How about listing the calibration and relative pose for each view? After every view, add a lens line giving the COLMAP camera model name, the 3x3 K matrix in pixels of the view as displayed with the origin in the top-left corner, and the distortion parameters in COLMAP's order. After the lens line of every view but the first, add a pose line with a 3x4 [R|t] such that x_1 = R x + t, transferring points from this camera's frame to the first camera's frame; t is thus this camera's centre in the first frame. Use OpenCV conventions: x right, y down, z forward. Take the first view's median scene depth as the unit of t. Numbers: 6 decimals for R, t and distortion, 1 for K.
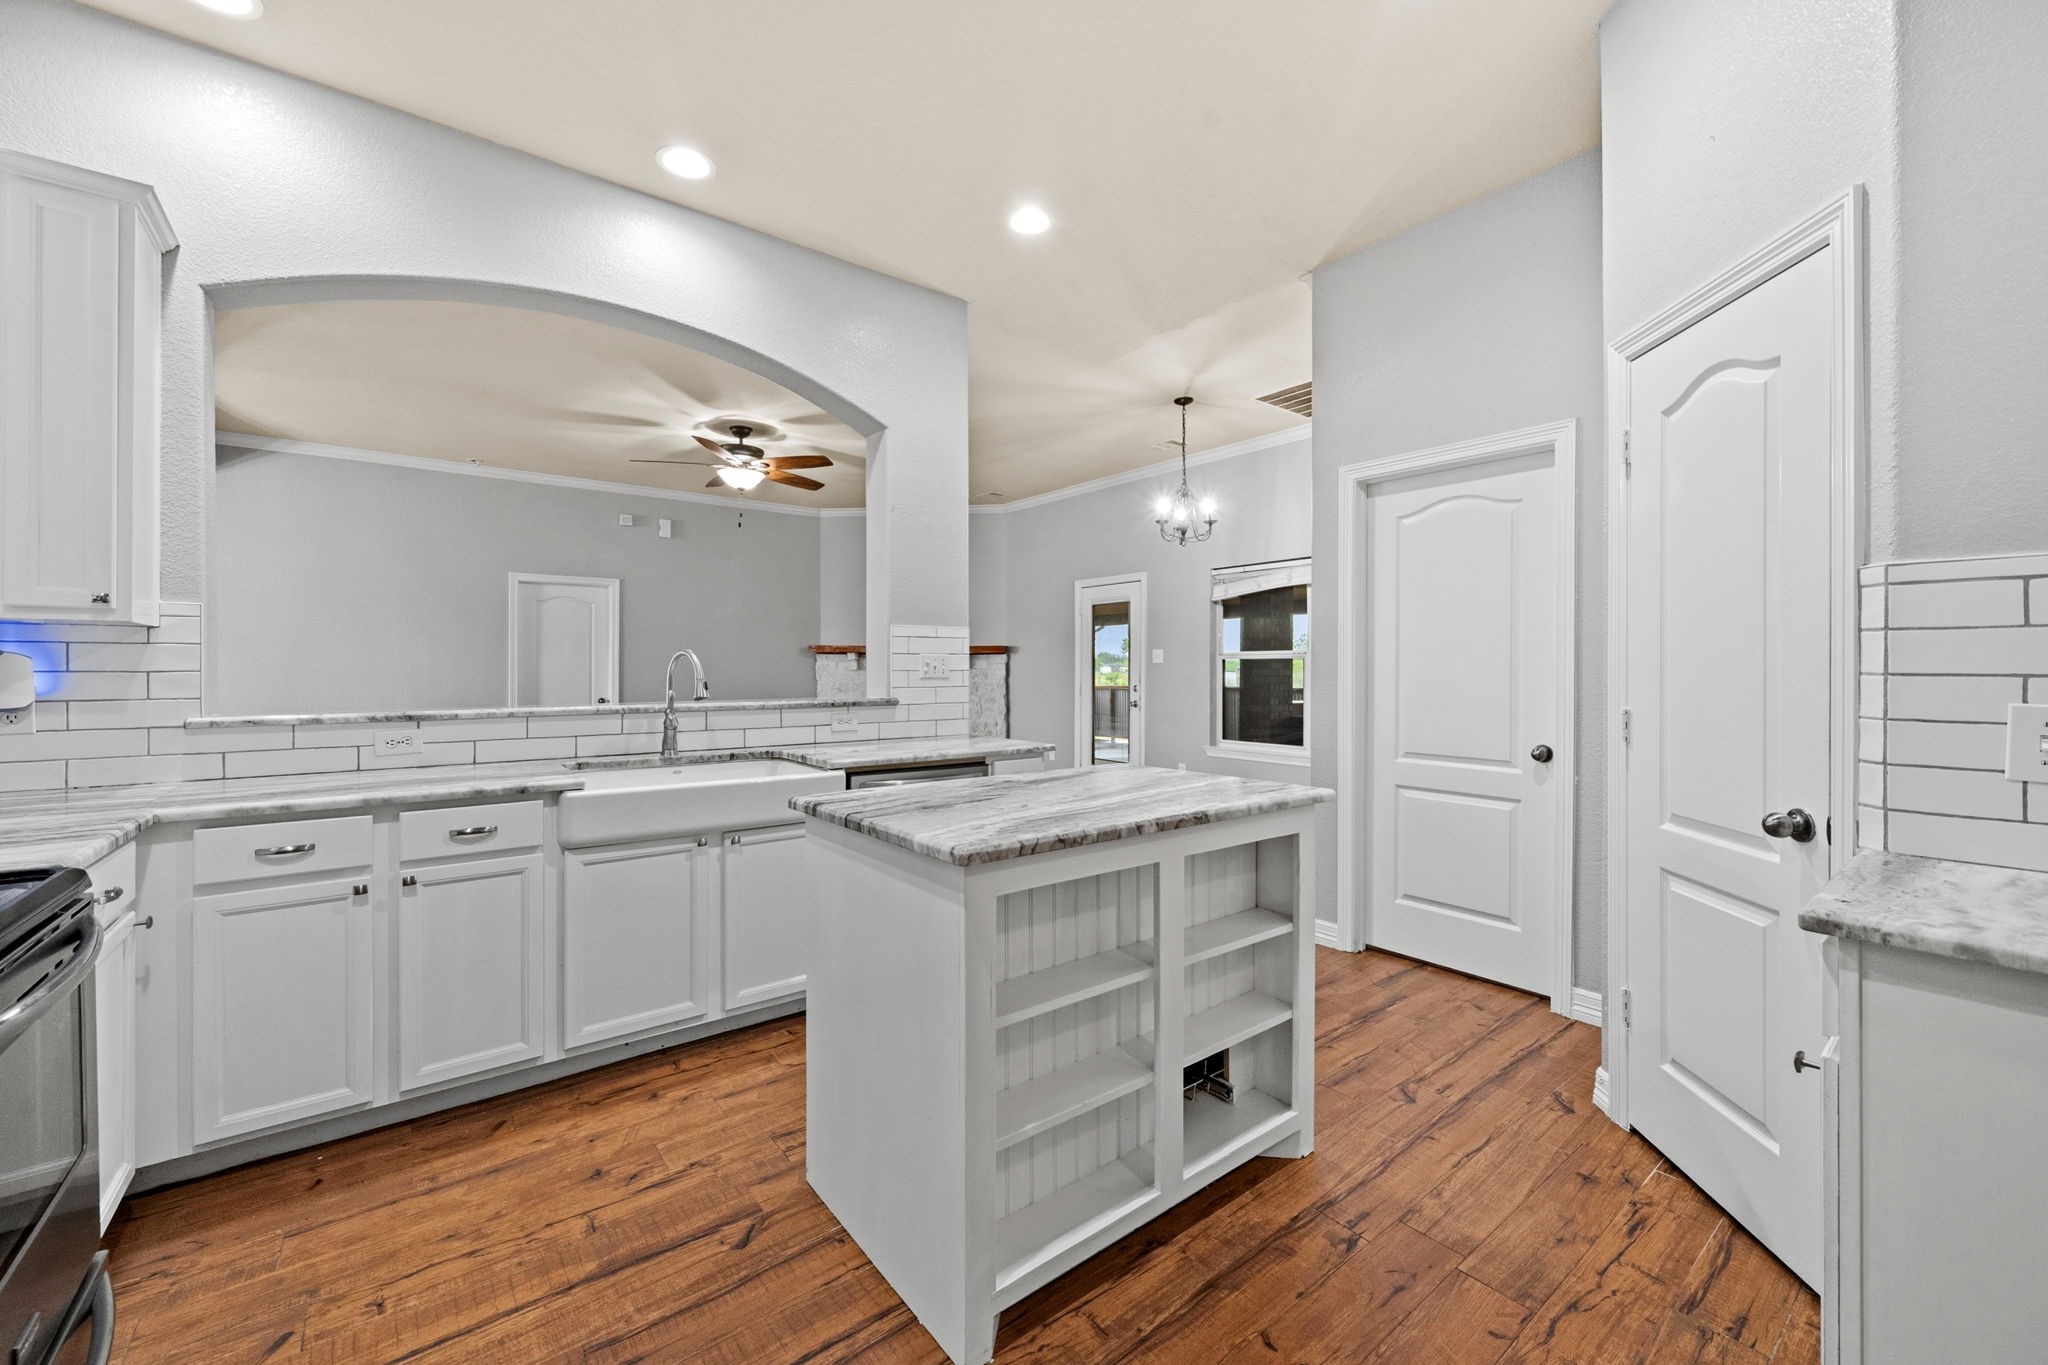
lens RADIAL K [[812.1, 0, 1024.5], [0, 812.1, 665.7], [0, 0, 1]] dist [0.001428, 0.000179]
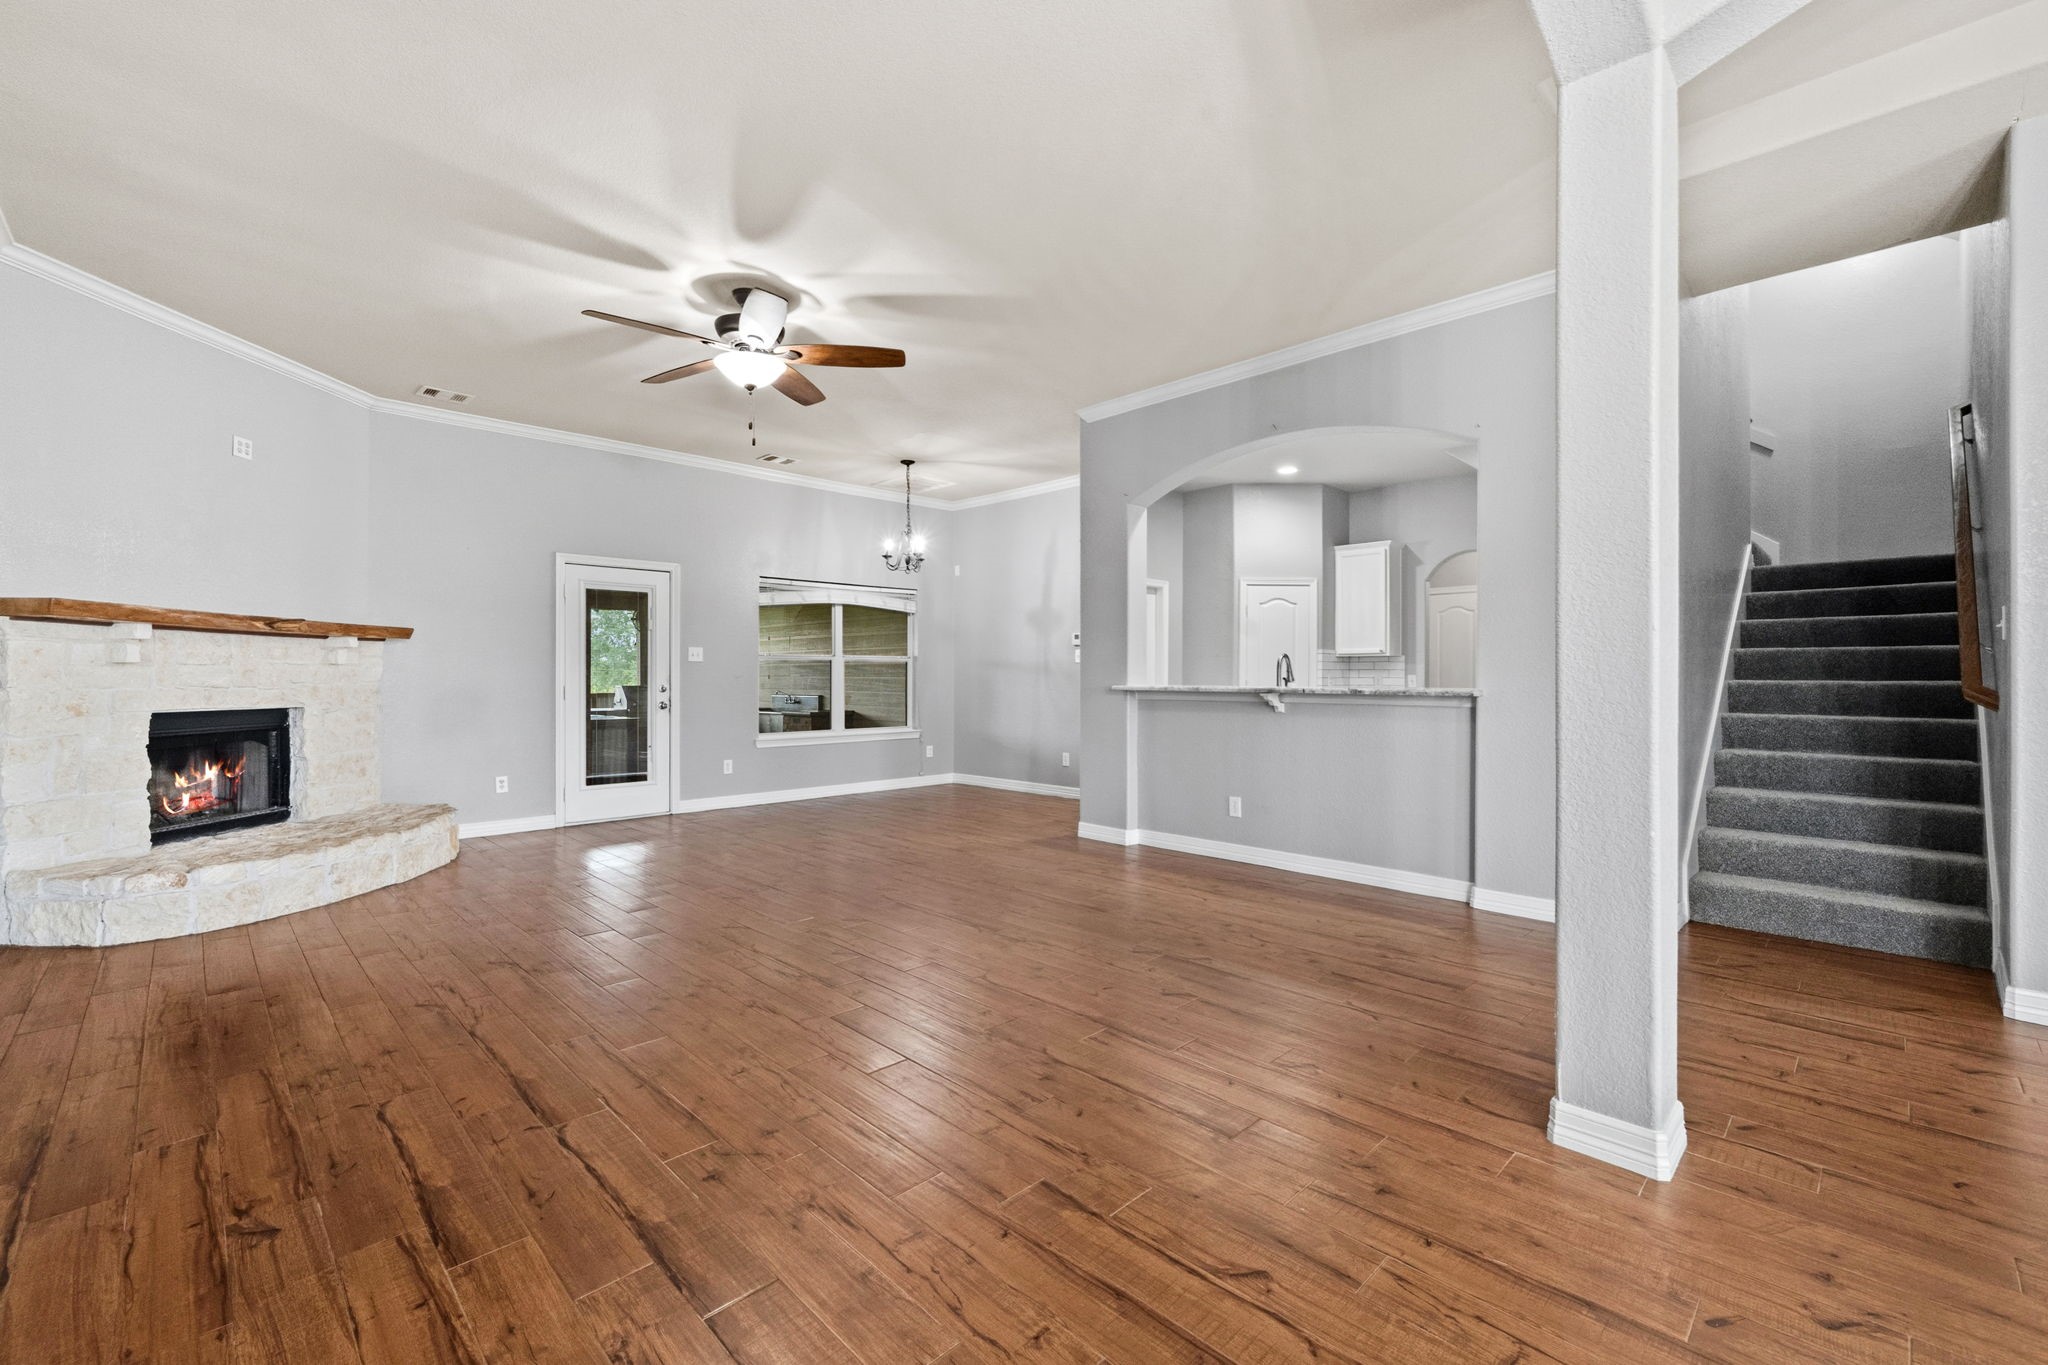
lens RADIAL K [[863.1, 0, 1032.2], [0, 863.1, 672.9], [0, 0, 1]] dist [0.000875, 0.000048]
pose [[-0.115694, 0.006083, 0.993266, -1.693083], [-0.003771, 0.999971, -0.006563, 0.028888], [-0.993278, -0.004504, -0.115667, 1.353096]]
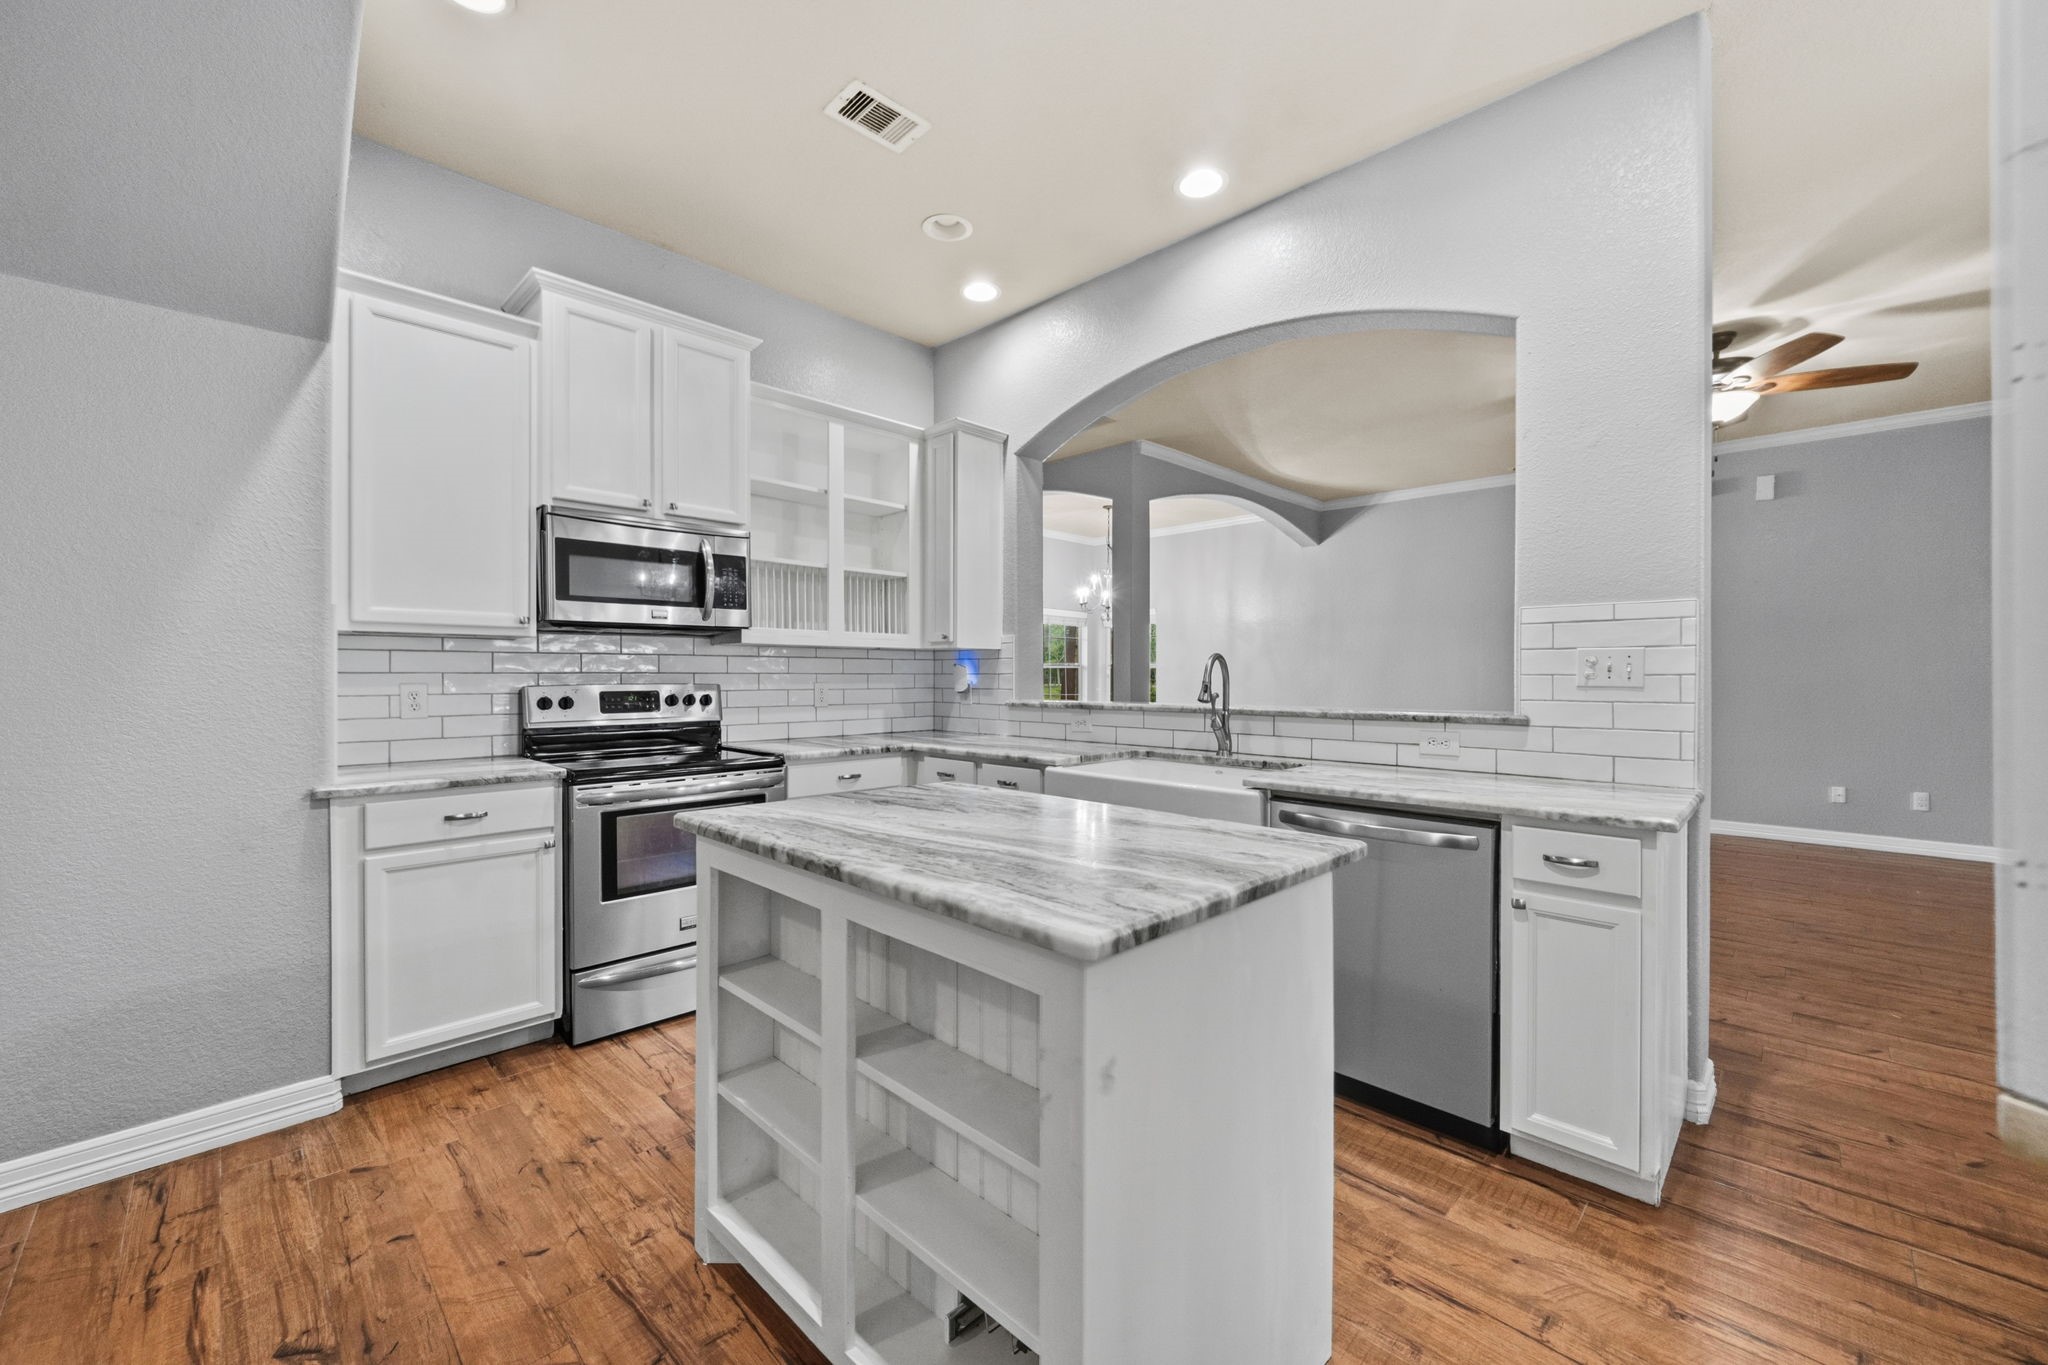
lens RADIAL K [[807.6, 0, 1026.8], [0, 807.6, 676.5], [0, 0, 1]] dist [-0.000495, -0.000398]
pose [[0.132630, 0.001226, -0.991165, 0.433741], [0.000982, 0.999999, 0.001368, 0.006387], [0.991165, -0.001155, 0.132629, 0.487678]]
